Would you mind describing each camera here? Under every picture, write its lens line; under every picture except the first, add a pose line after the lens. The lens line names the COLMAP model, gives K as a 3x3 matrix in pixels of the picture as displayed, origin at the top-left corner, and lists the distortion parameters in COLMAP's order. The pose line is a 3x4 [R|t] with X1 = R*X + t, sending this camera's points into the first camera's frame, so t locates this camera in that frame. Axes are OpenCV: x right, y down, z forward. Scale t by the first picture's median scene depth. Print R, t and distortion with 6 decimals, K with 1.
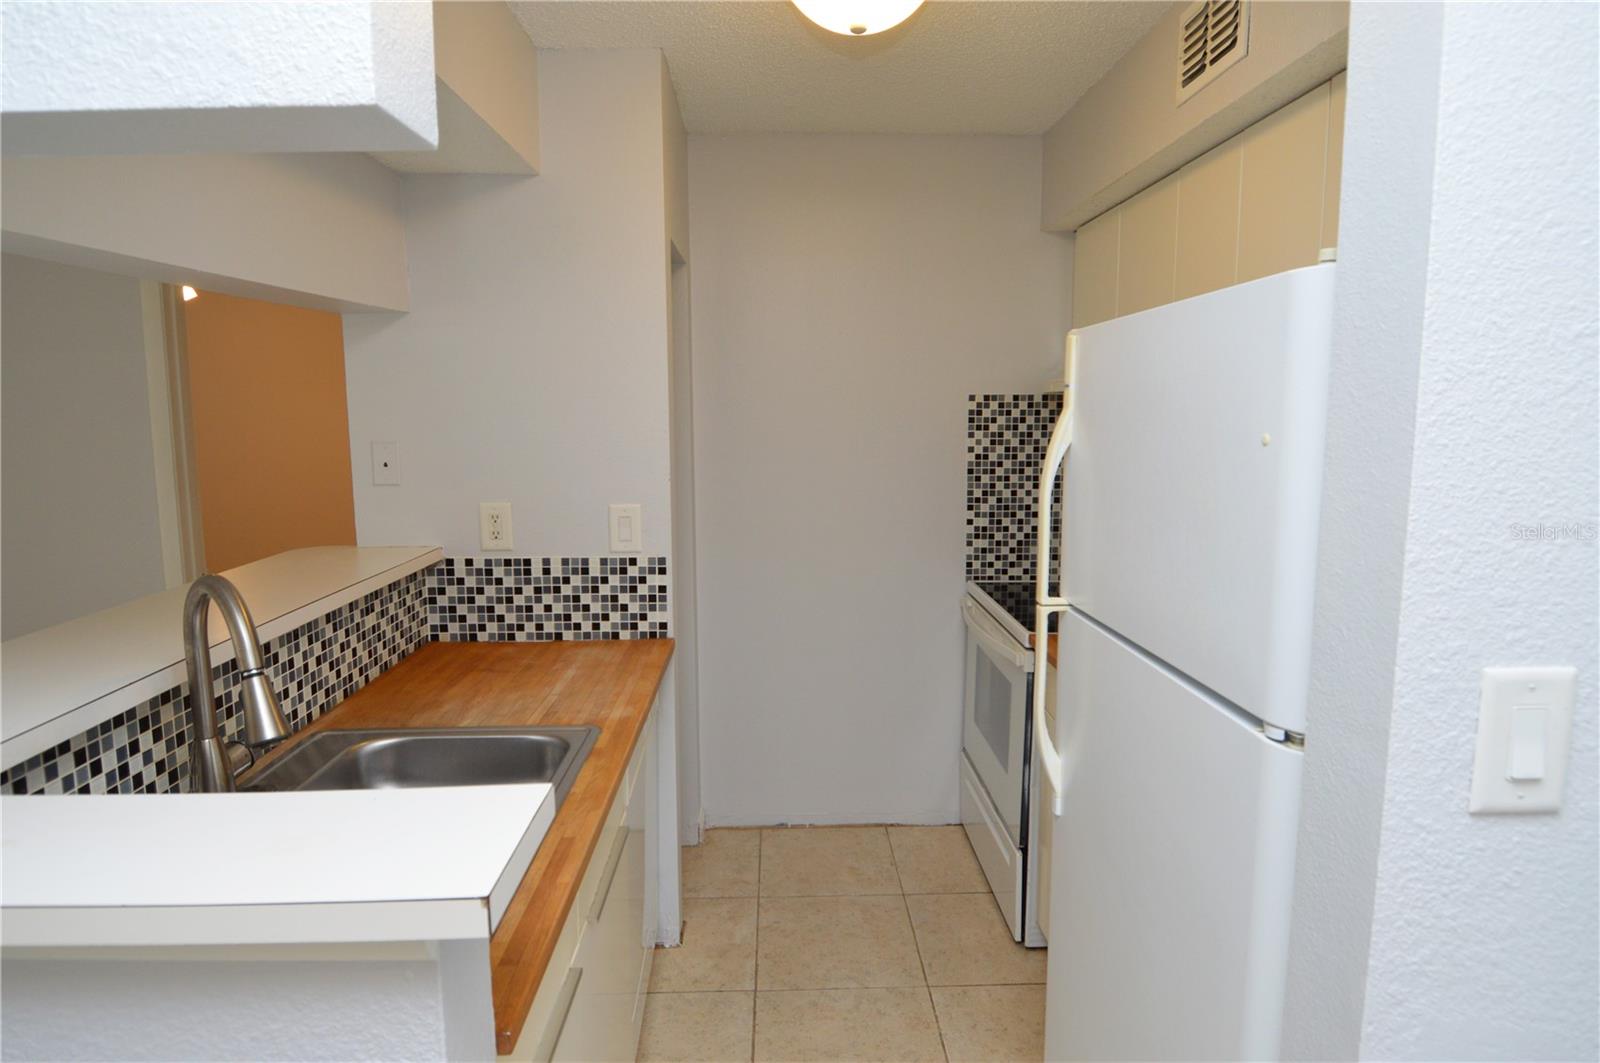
lens RADIAL K [[865.3, 0, 805.2], [0, 865.3, 529.6], [0, 0, 1]] dist [0.018183, -0.027874]
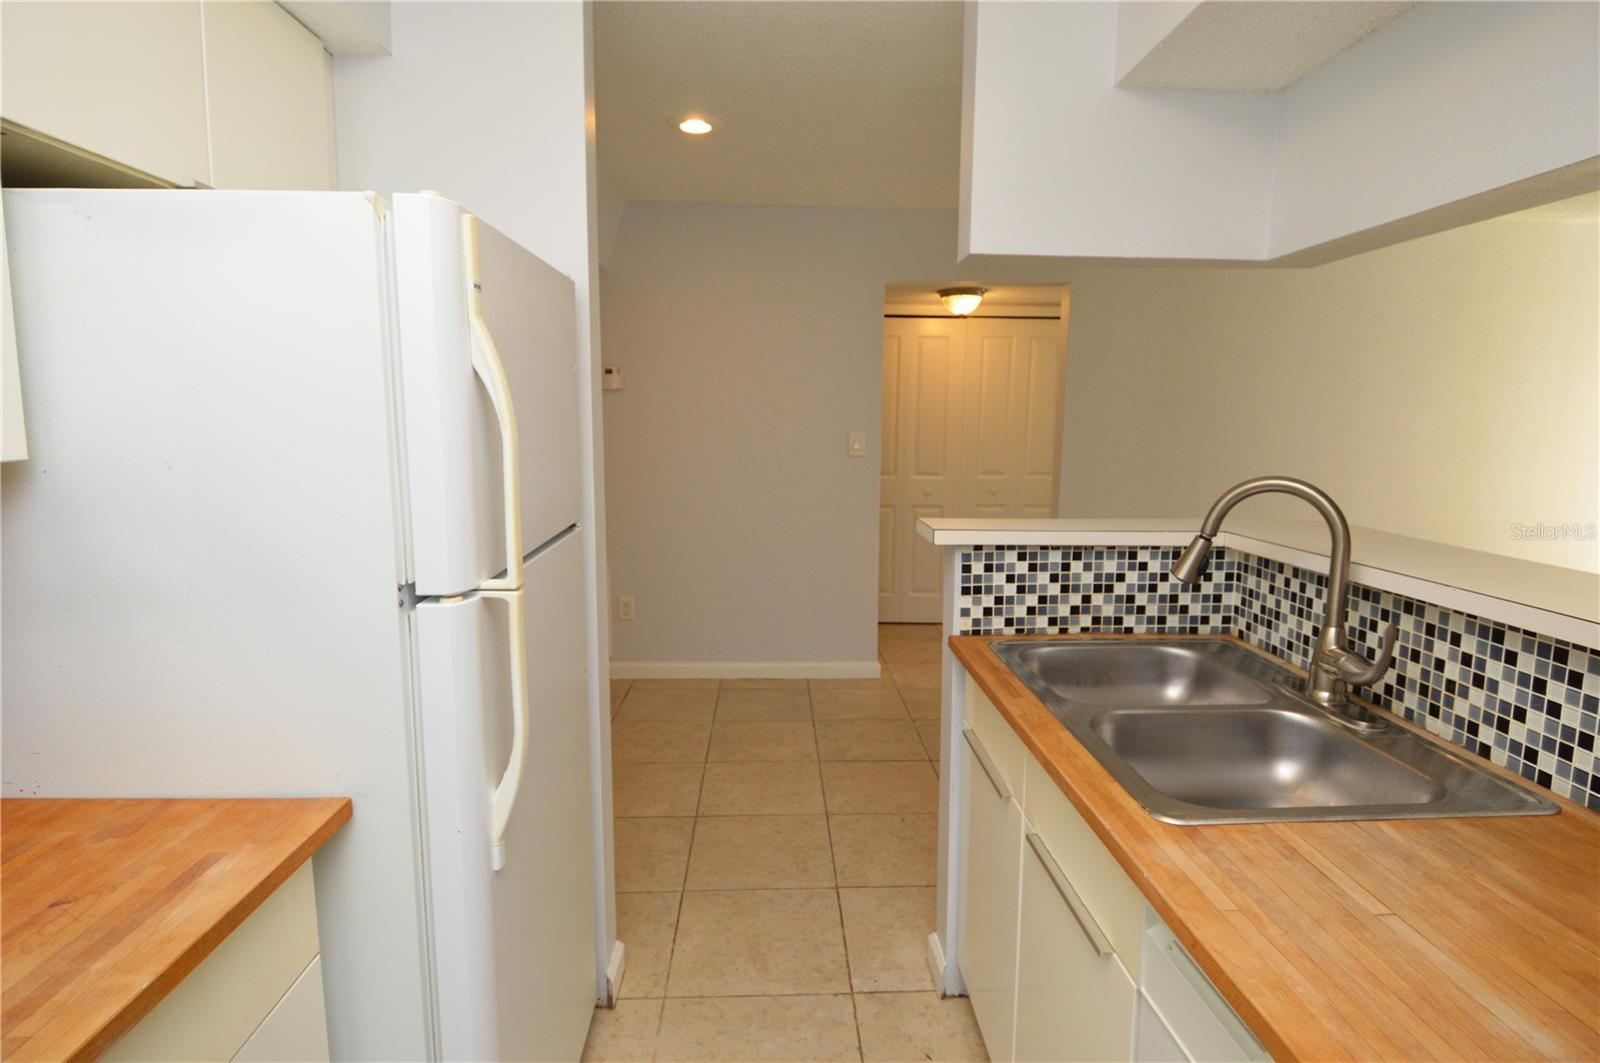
lens RADIAL K [[865.3, 0, 805.2], [0, 865.3, 529.6], [0, 0, 1]] dist [0.018183, -0.027874]
pose [[-0.999914, -0.000469, -0.013074, 0.024964], [-0.003996, 0.962557, 0.271050, -0.110581], [0.012457, 0.271079, -0.962476, 1.123239]]
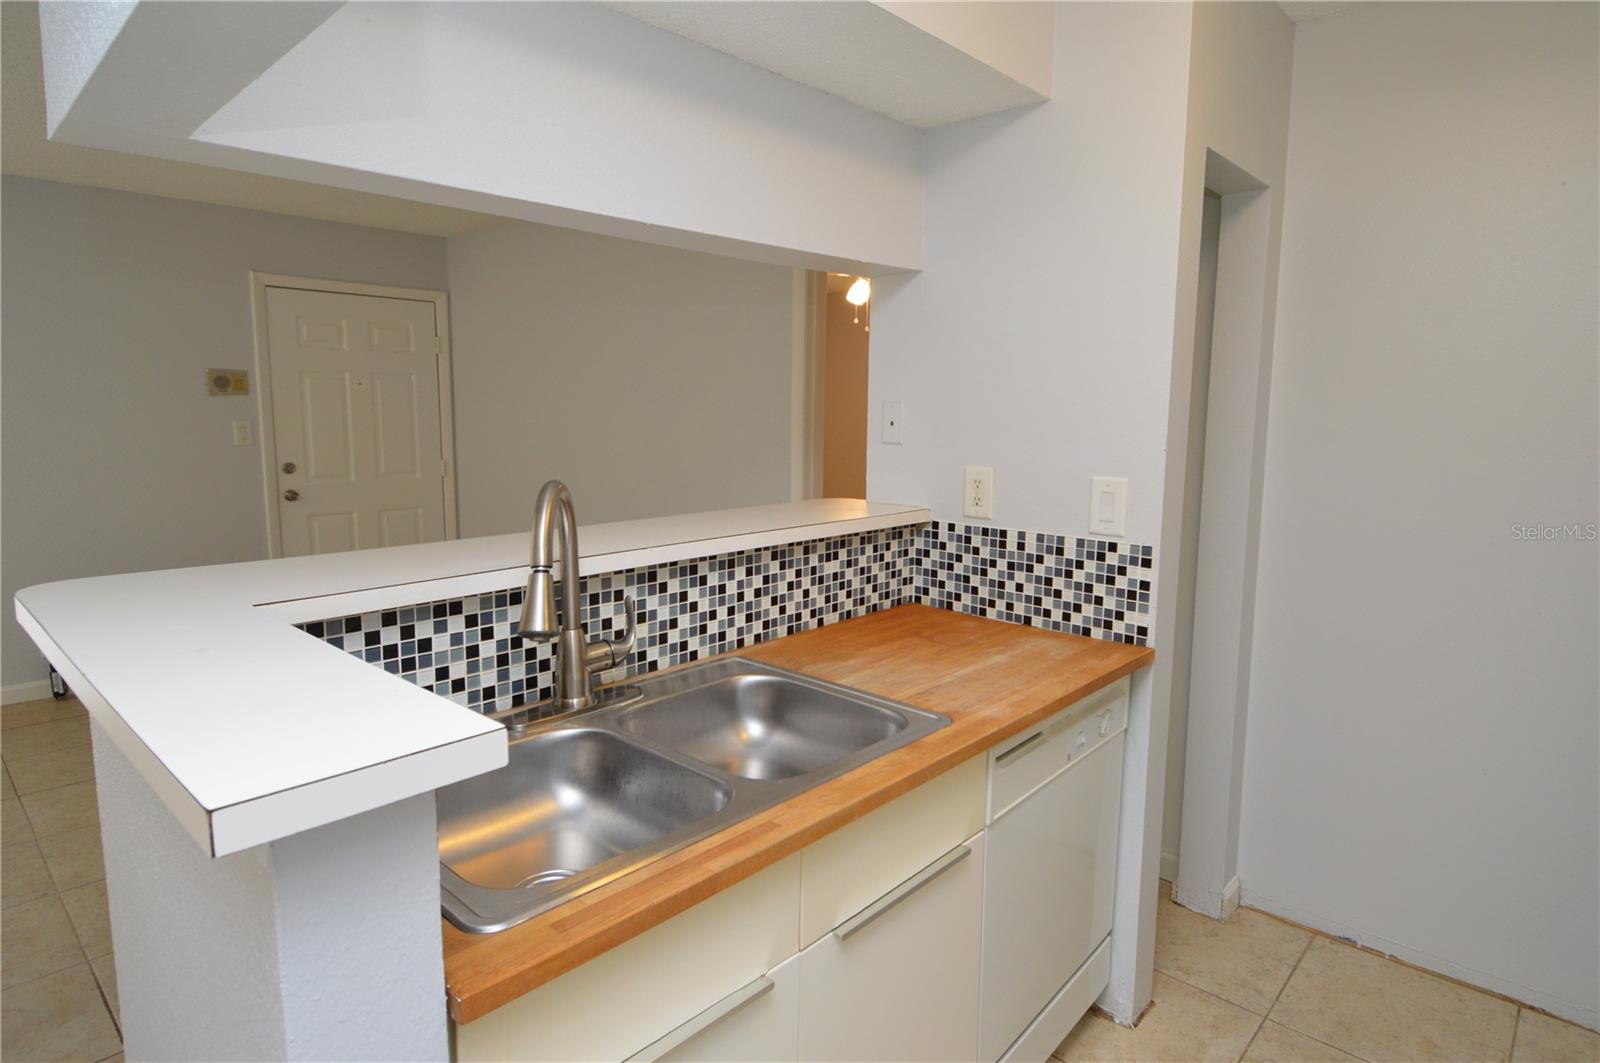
lens RADIAL K [[855.6, 0, 854.5], [0, 855.6, 517.6], [0, 0, 1]] dist [0.021225, -0.028727]
pose [[0.734698, 0.096393, -0.671511, 0.168188], [-0.108157, 0.993836, 0.024327, 0.015592], [0.669717, 0.054756, 0.740595, 0.221437]]
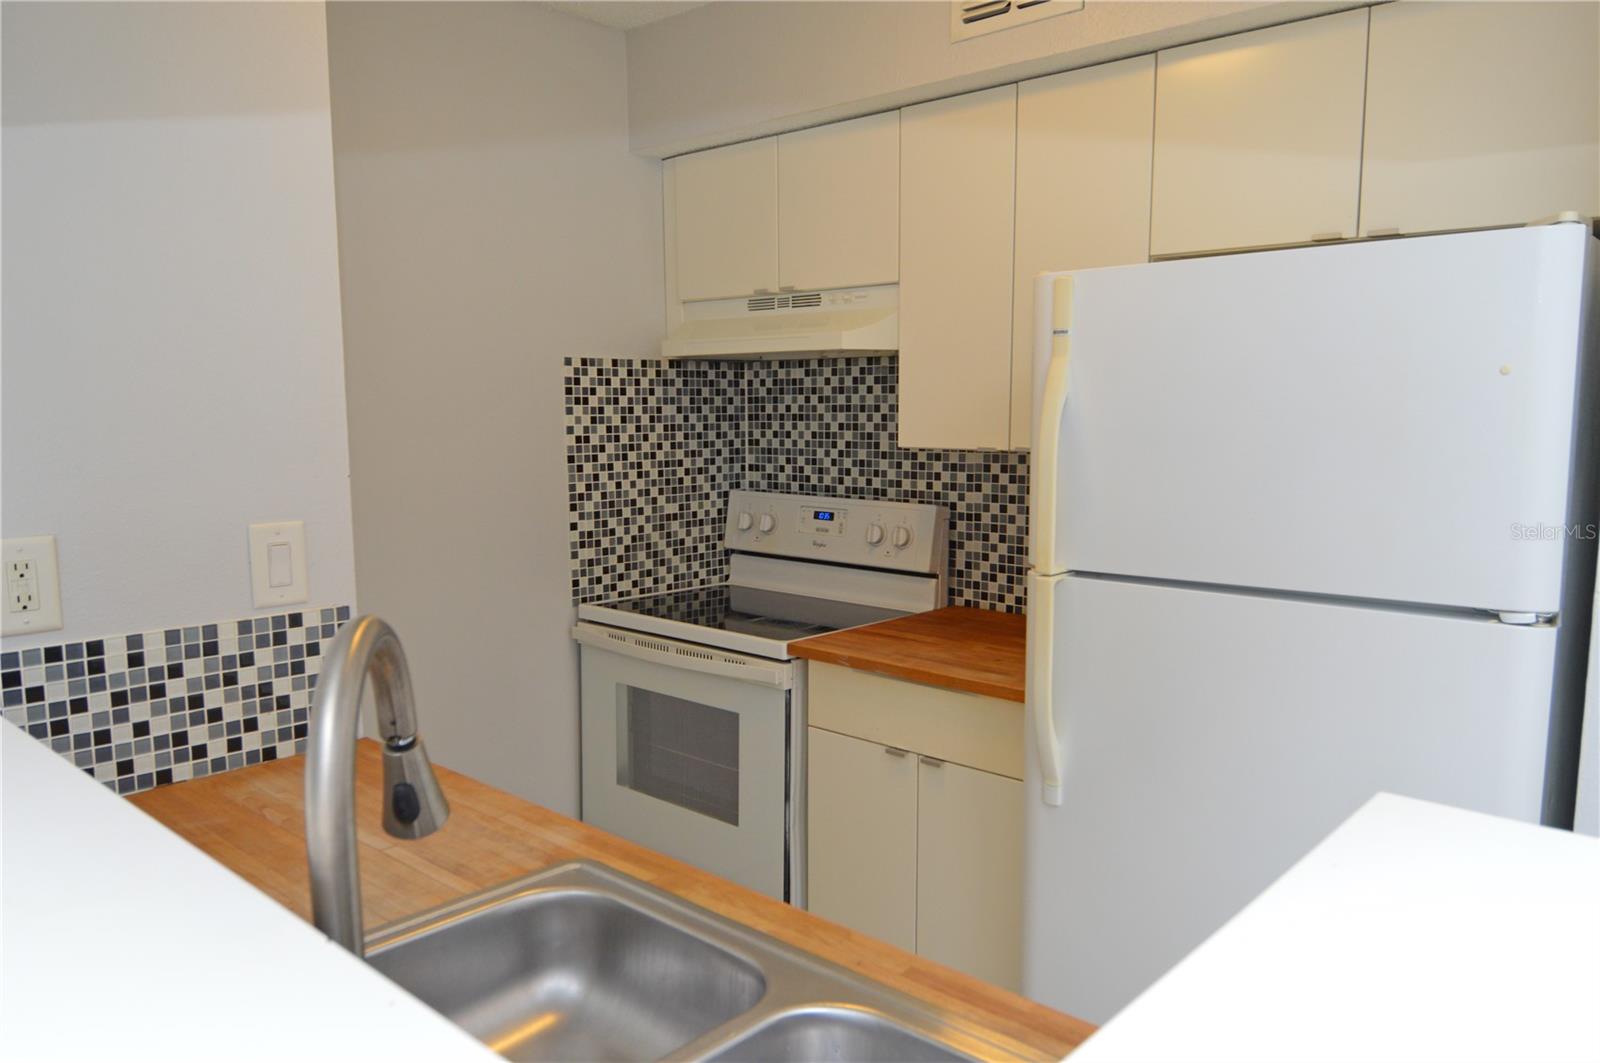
lens RADIAL K [[1127.5, 0, 763.4], [0, 1127.5, 556.5], [0, 0, 1]] dist [-0.000377, -0.001526]
pose [[0.722293, -0.095282, 0.684992, -0.484484], [0.098466, 0.994542, 0.034512, -0.000640], [-0.684542, 0.042521, 0.727732, 0.231248]]
